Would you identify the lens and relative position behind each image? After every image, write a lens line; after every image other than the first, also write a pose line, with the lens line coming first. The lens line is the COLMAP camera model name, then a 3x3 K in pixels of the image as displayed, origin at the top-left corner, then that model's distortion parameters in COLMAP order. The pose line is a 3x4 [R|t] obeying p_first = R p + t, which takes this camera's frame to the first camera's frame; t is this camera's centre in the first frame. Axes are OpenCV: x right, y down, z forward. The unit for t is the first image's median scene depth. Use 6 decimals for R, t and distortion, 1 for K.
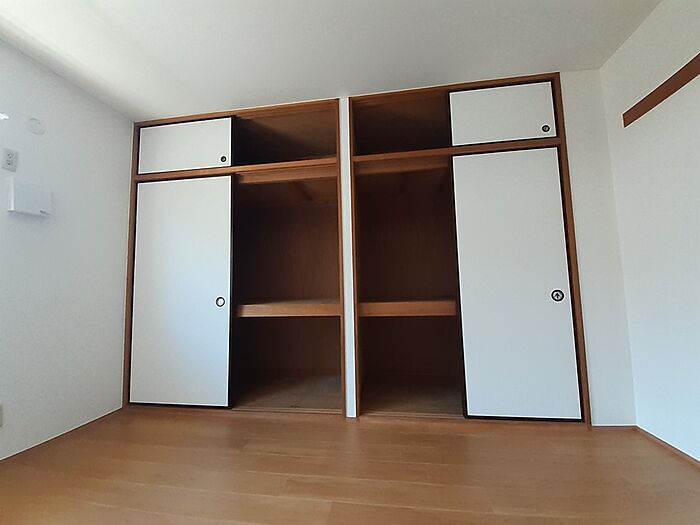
lens RADIAL K [[277.2, 0, 350.0], [0, 277.2, 262.5], [0, 0, 1]] dist [0.017779, -0.020183]
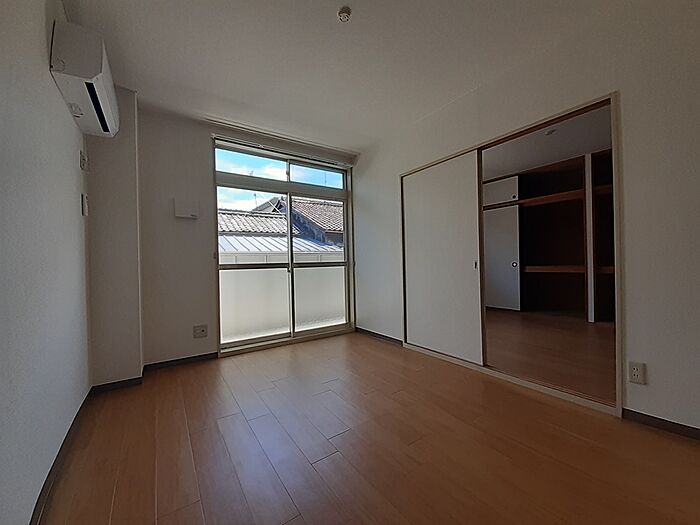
lens RADIAL K [[277.2, 0, 350.0], [0, 277.2, 262.5], [0, 0, 1]] dist [0.017779, -0.020183]
pose [[0.683221, 0.009946, -0.730143, 0.257923], [0.052872, 0.996609, 0.063049, -0.084321], [0.728295, -0.081681, 0.680379, -1.505622]]
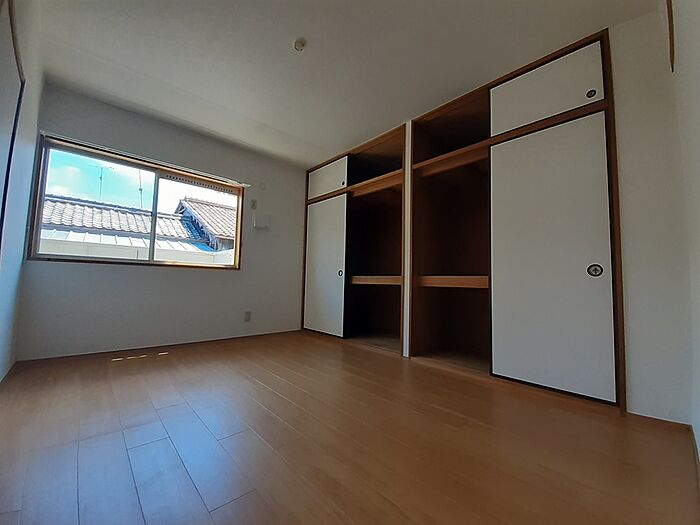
lens RADIAL K [[277.2, 0, 350.0], [0, 277.2, 262.5], [0, 0, 1]] dist [0.017779, -0.020183]
pose [[0.779996, -0.000459, -0.625784, 0.616292], [0.009761, 0.999887, 0.011434, 0.065288], [0.625708, -0.015027, 0.779912, -0.230166]]
